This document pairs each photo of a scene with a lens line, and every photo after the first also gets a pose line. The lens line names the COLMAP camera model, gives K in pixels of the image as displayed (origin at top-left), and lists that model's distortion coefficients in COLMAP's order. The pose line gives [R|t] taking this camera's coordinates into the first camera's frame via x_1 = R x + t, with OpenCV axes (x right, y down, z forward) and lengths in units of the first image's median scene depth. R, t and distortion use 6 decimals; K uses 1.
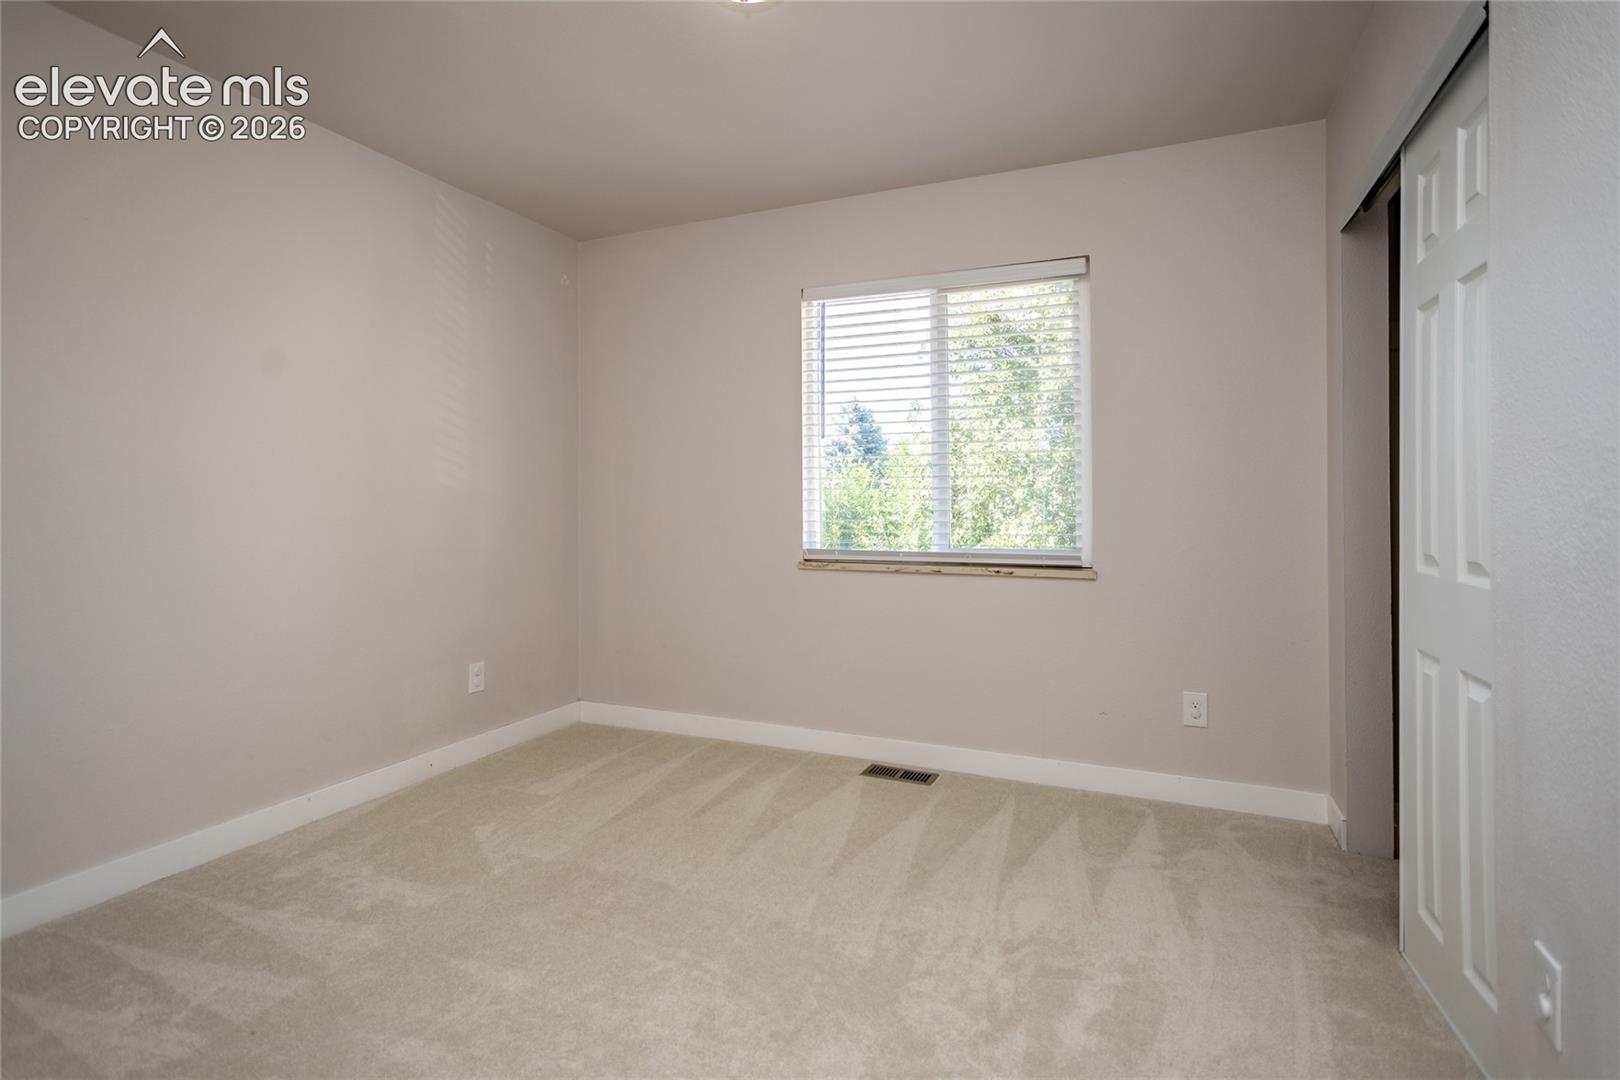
lens RADIAL K [[788.8, 0, 812.9], [0, 788.8, 485.6], [0, 0, 1]] dist [0.018444, 0.000396]
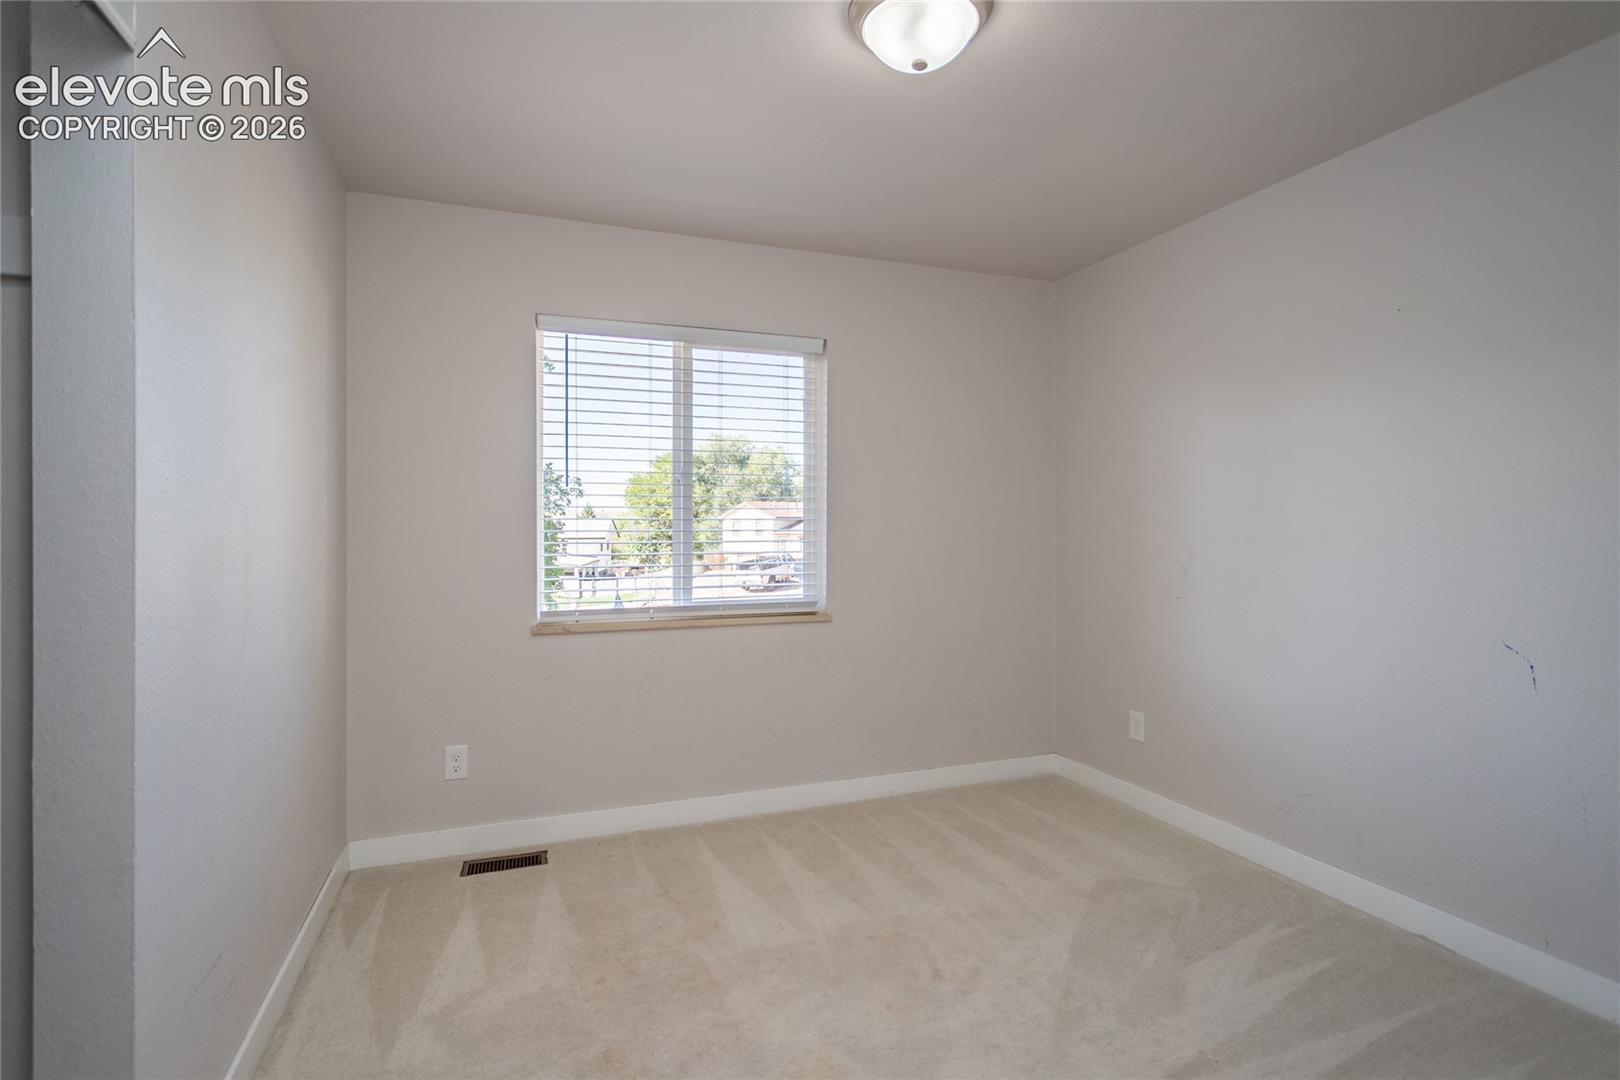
lens RADIAL K [[788.3, 0, 810.0], [0, 788.3, 540.0], [0, 0, 1]] dist [-0.001834, -0.000286]
pose [[0.719349, 0.000391, 0.694649, -0.417509], [0.003927, 0.999982, -0.004630, 0.005705], [-0.694638, 0.006058, 0.719334, 0.178055]]
